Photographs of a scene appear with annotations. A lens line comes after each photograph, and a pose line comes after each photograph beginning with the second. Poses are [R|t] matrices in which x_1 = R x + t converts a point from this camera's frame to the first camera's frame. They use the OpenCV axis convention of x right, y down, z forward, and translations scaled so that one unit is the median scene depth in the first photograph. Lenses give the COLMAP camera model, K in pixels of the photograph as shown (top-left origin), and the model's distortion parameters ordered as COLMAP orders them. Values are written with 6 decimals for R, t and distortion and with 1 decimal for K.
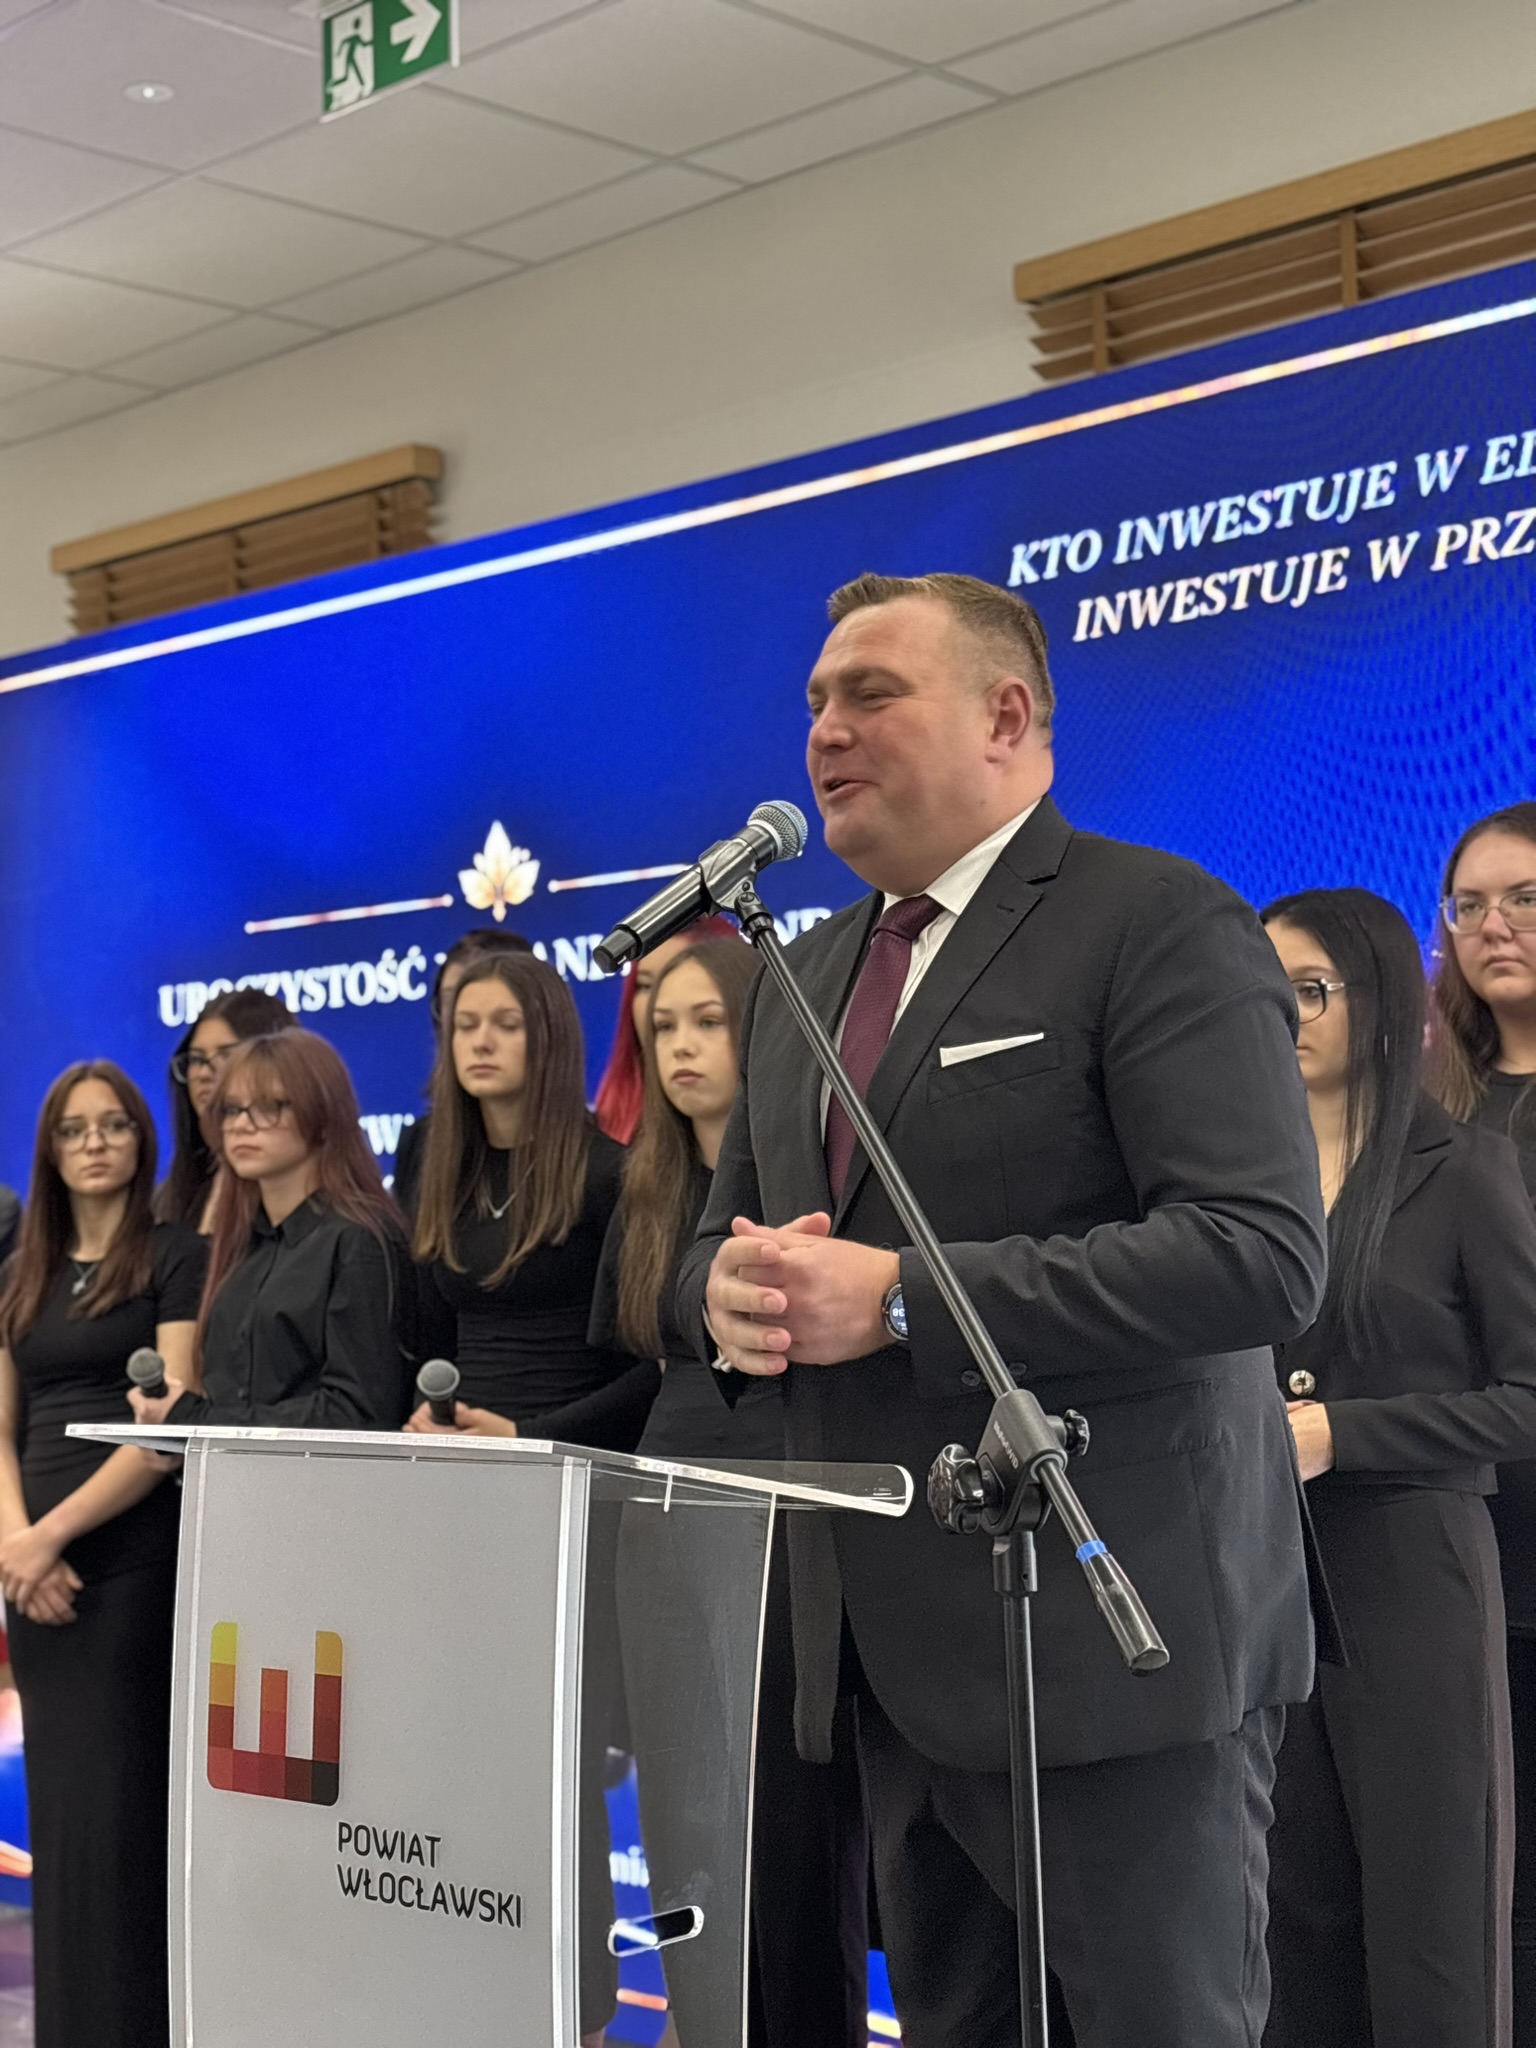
lens RADIAL K [[3109.8, 0, 768.0], [0, 3109.8, 1024.0], [0, 0, 1]] dist [0.315449, -1.392903]
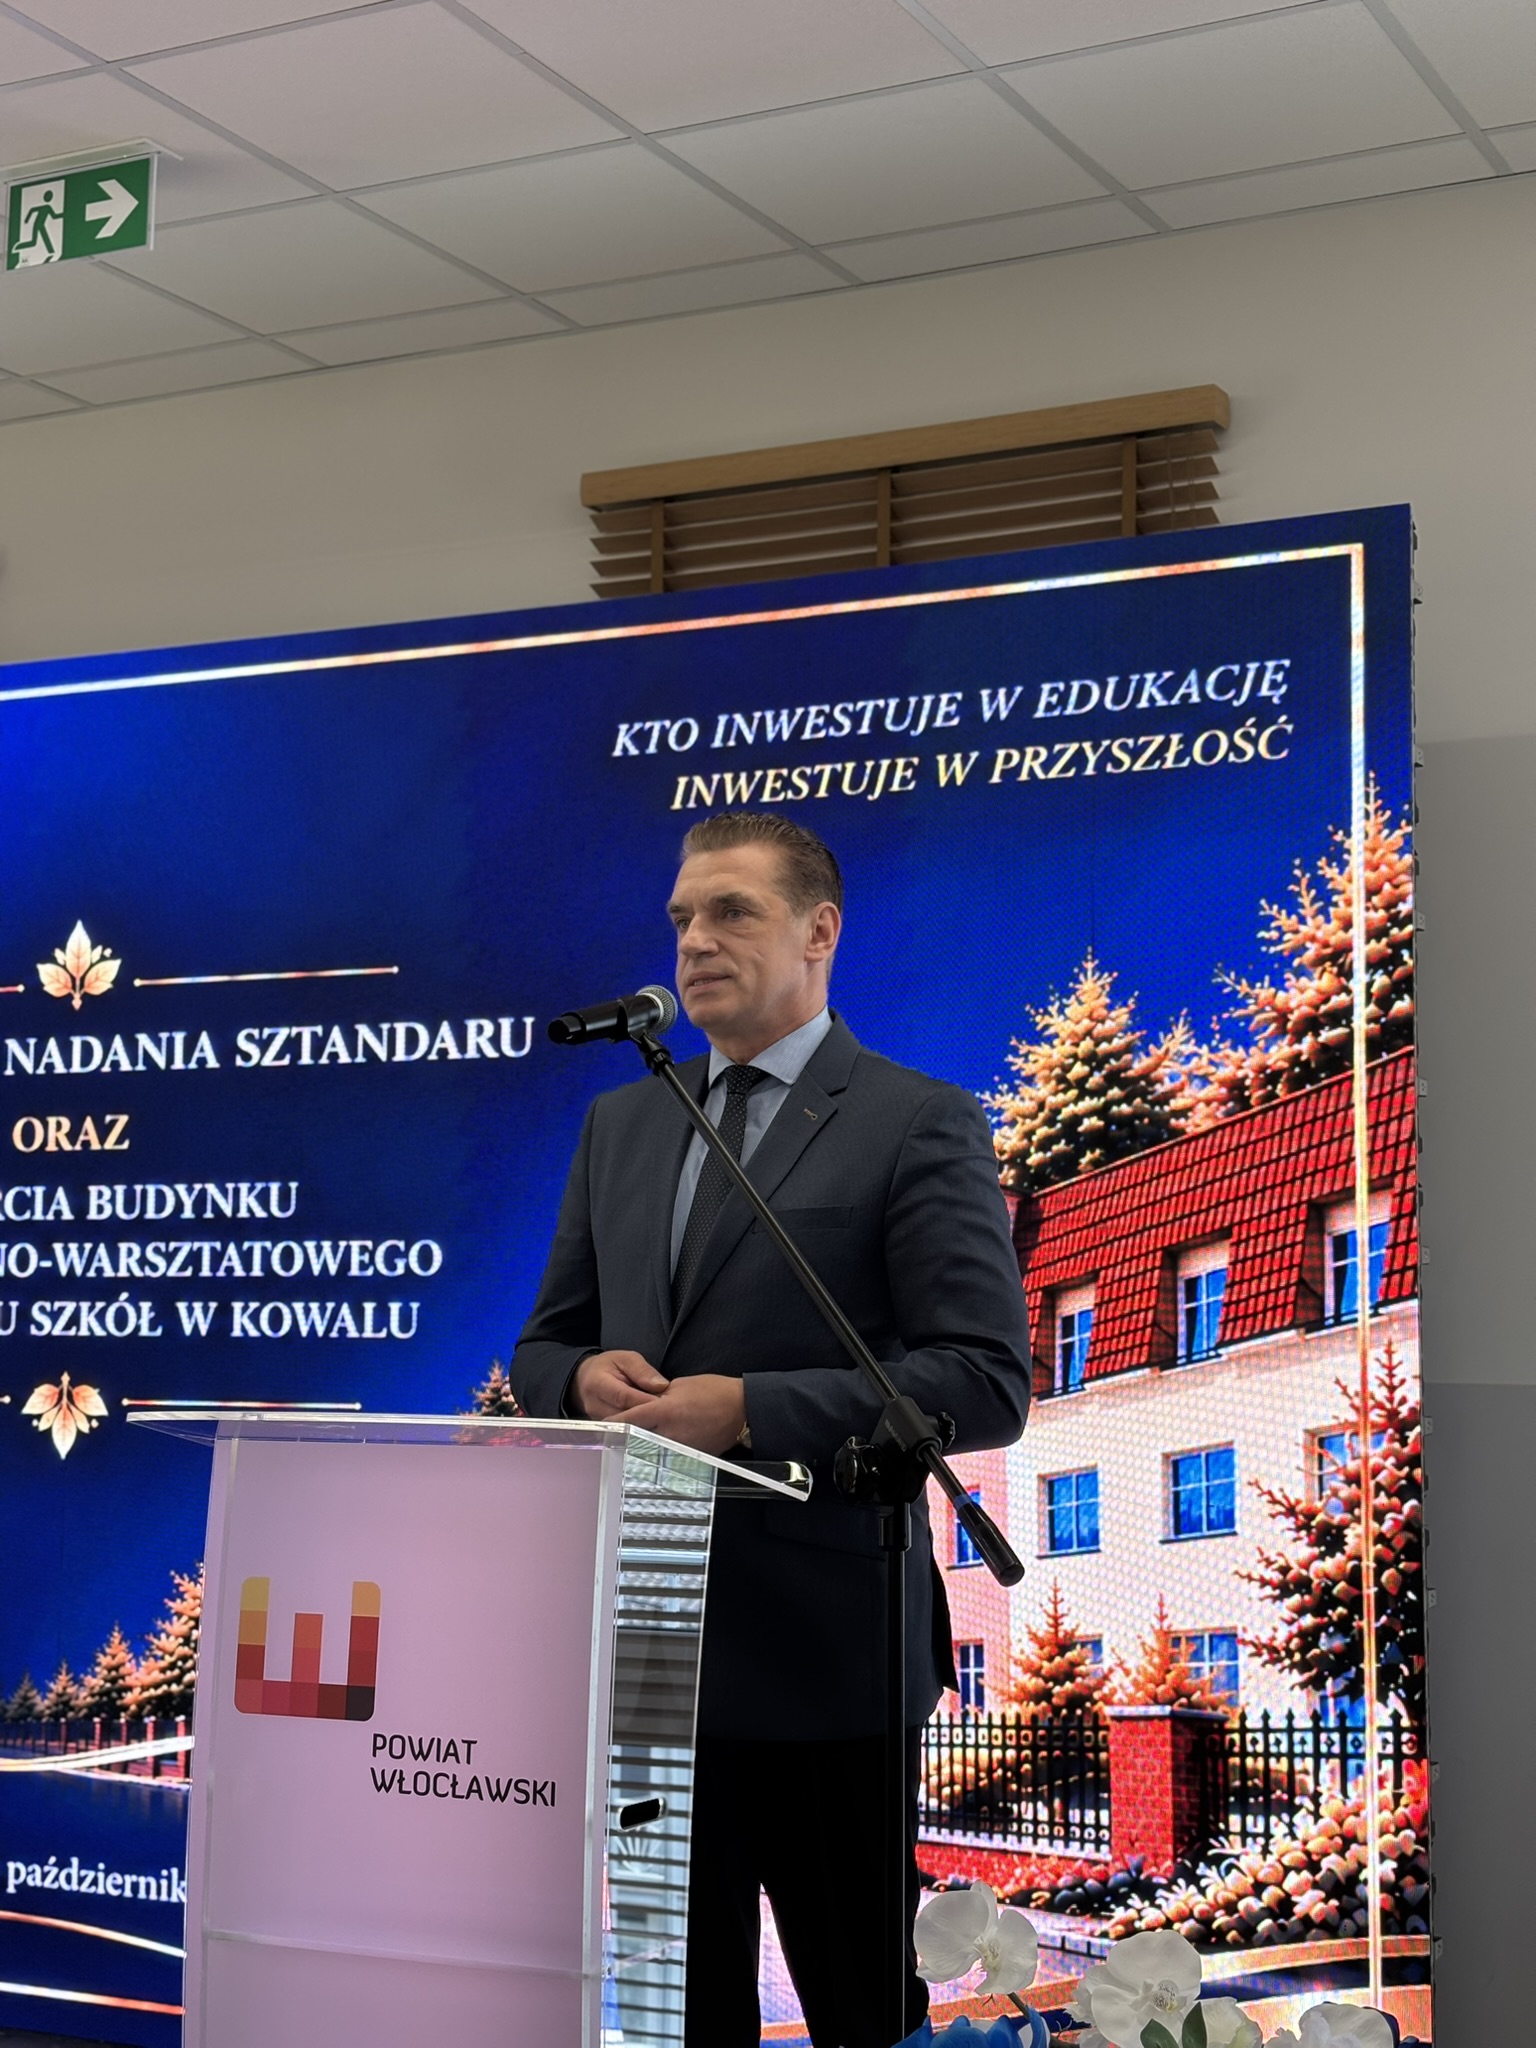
lens RADIAL K [[3109.8, 0, 768.0], [0, 3109.8, 1024.0], [0, 0, 1]] dist [0.315449, -1.392903]
pose [[0.961163, 0.067937, 0.267488, -0.184953], [-0.057054, 0.997204, -0.048263, 0.012838], [-0.270019, 0.031127, 0.962352, -0.138701]]
